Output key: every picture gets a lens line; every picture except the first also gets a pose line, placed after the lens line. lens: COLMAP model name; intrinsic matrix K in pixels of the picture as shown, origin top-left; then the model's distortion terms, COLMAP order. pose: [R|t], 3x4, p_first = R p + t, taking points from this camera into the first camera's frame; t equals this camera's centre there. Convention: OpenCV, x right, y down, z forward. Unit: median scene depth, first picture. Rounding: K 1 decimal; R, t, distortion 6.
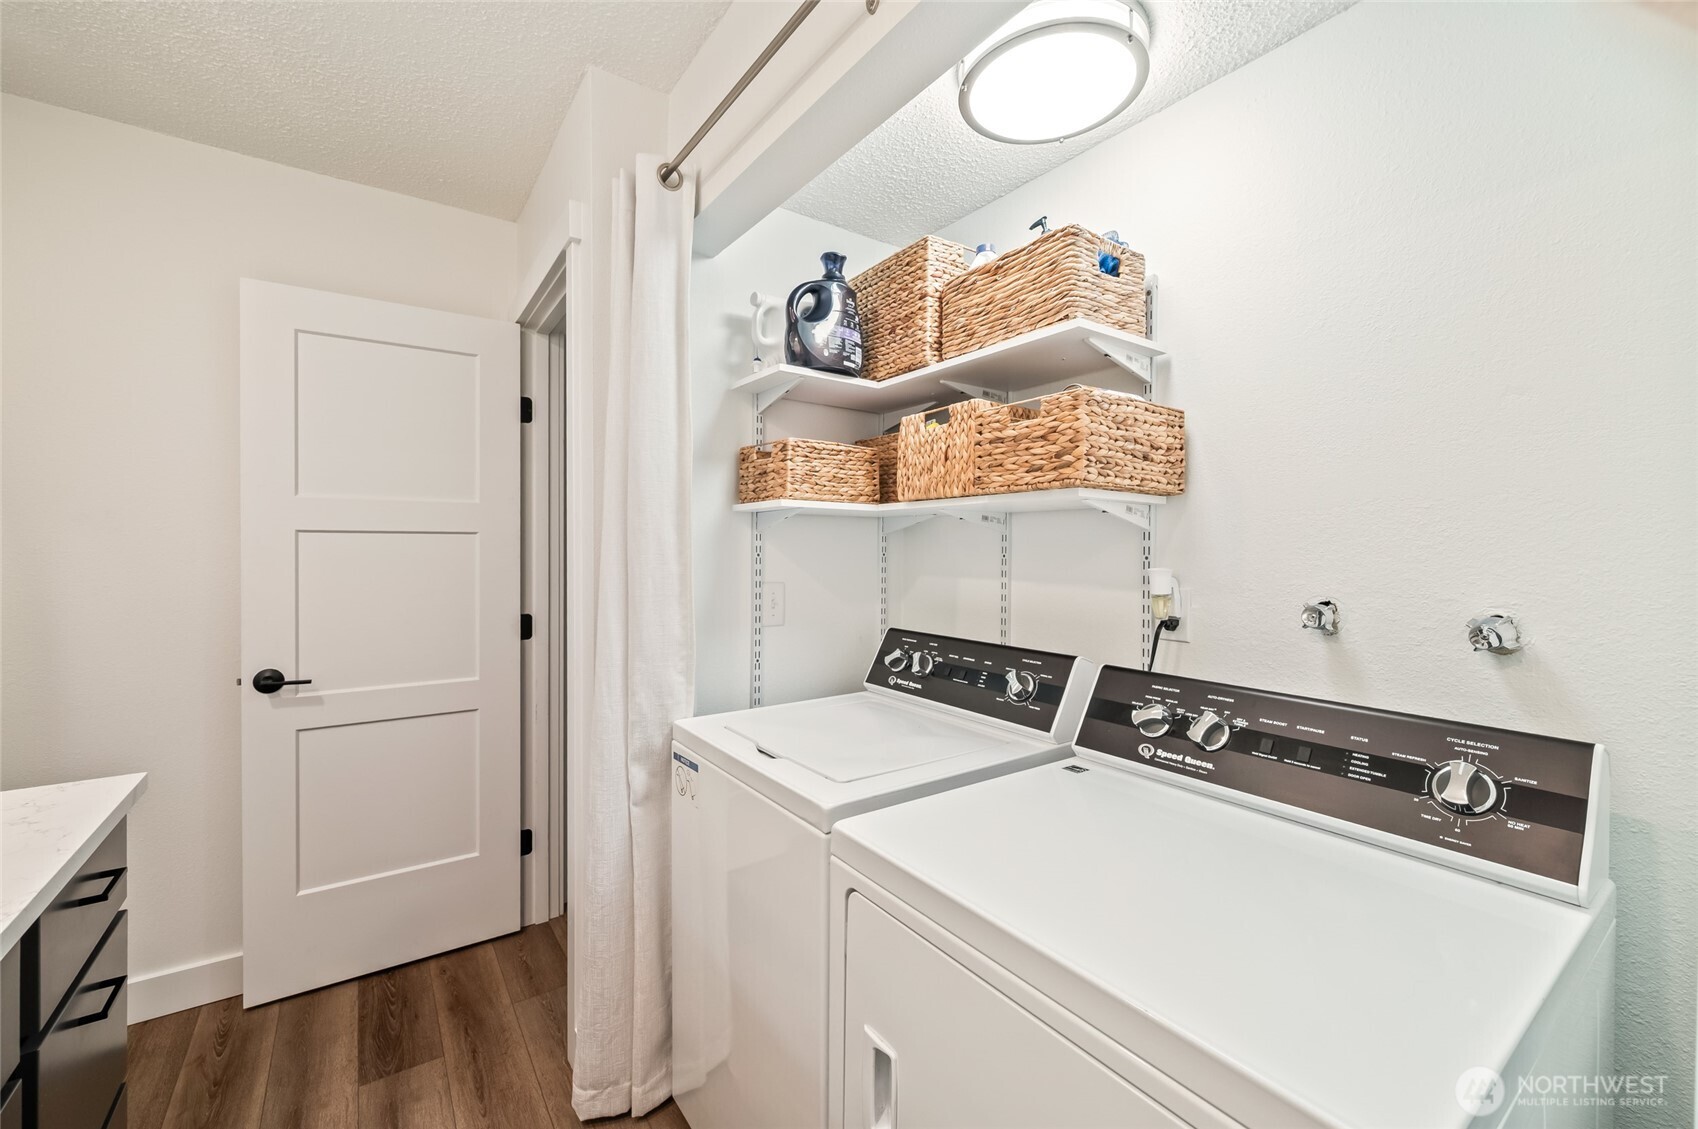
lens RADIAL K [[674.3, 0, 851.6], [0, 674.3, 552.9], [0, 0, 1]] dist [0.001771, 0.000153]
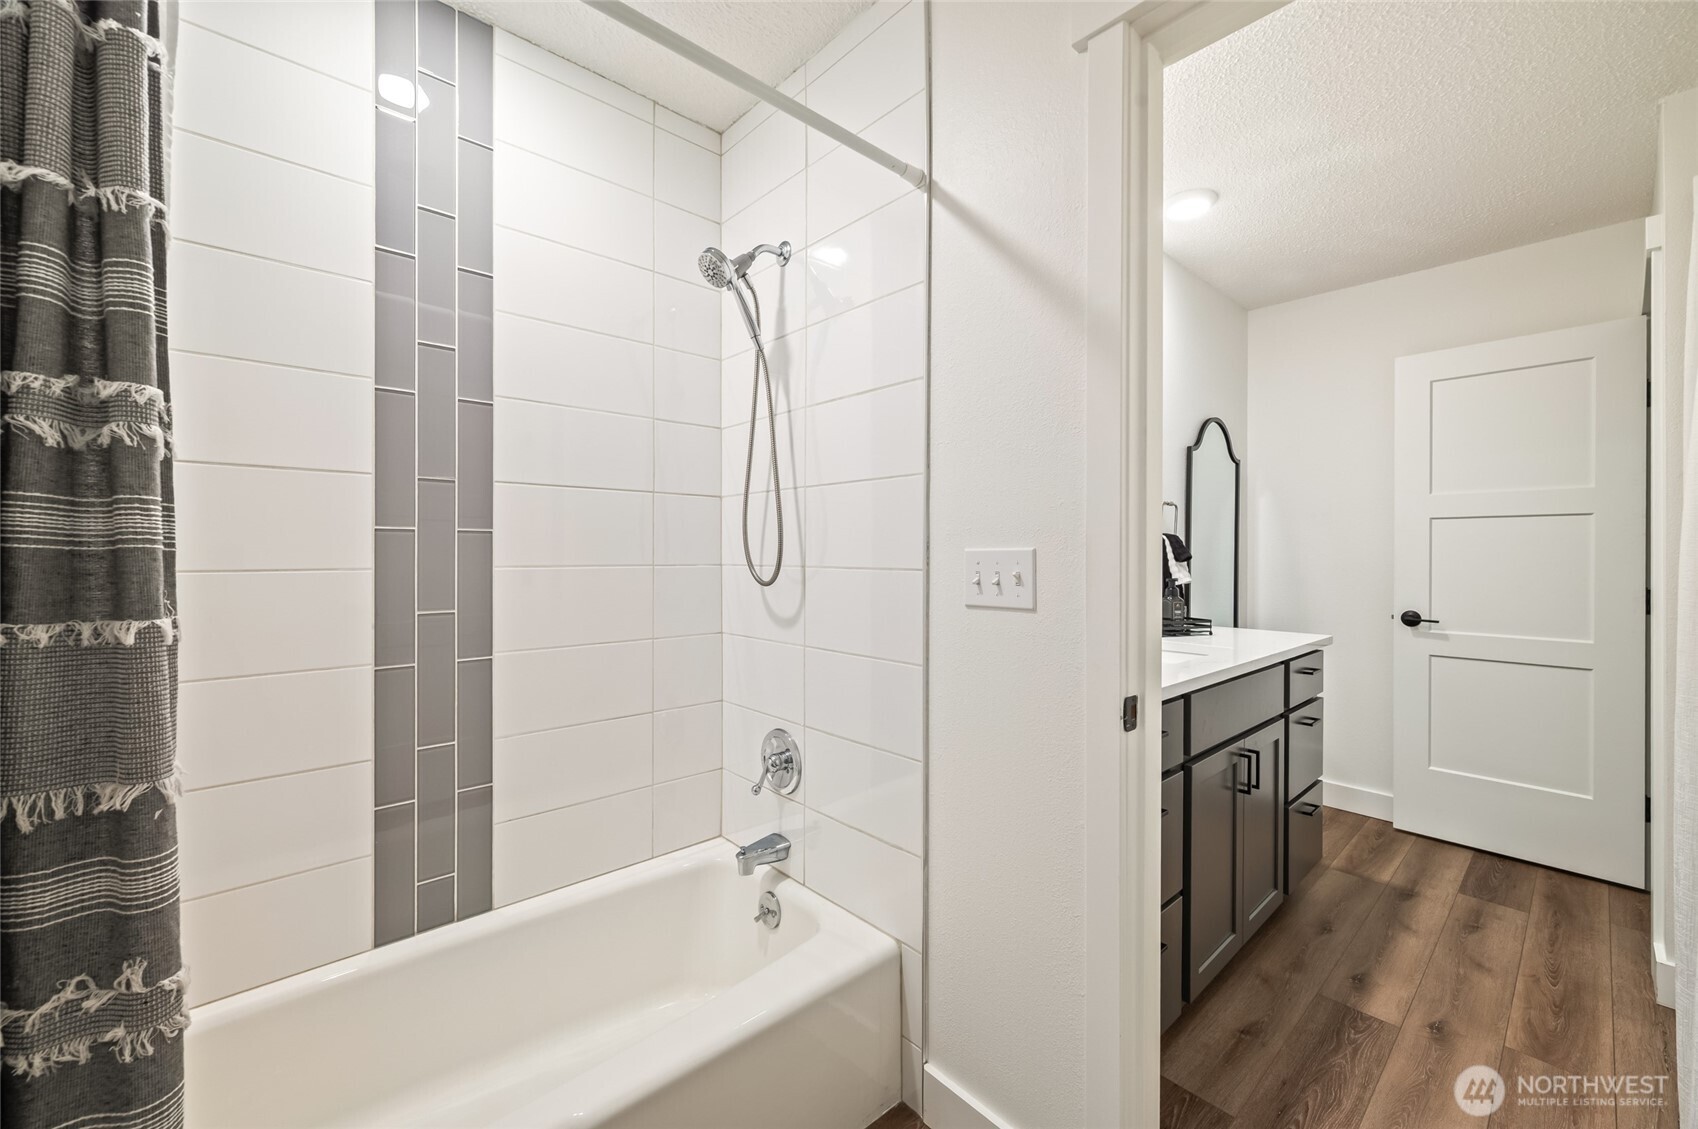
lens RADIAL K [[674.3, 0, 854.2], [0, 674.3, 562.9], [0, 0, 1]] dist [0.001771, 0.000153]
pose [[0.107975, 0.000673, -0.994153, 0.501658], [-0.012900, 0.999917, -0.000724, 0.082678], [0.994070, 0.012902, 0.107974, -0.401398]]
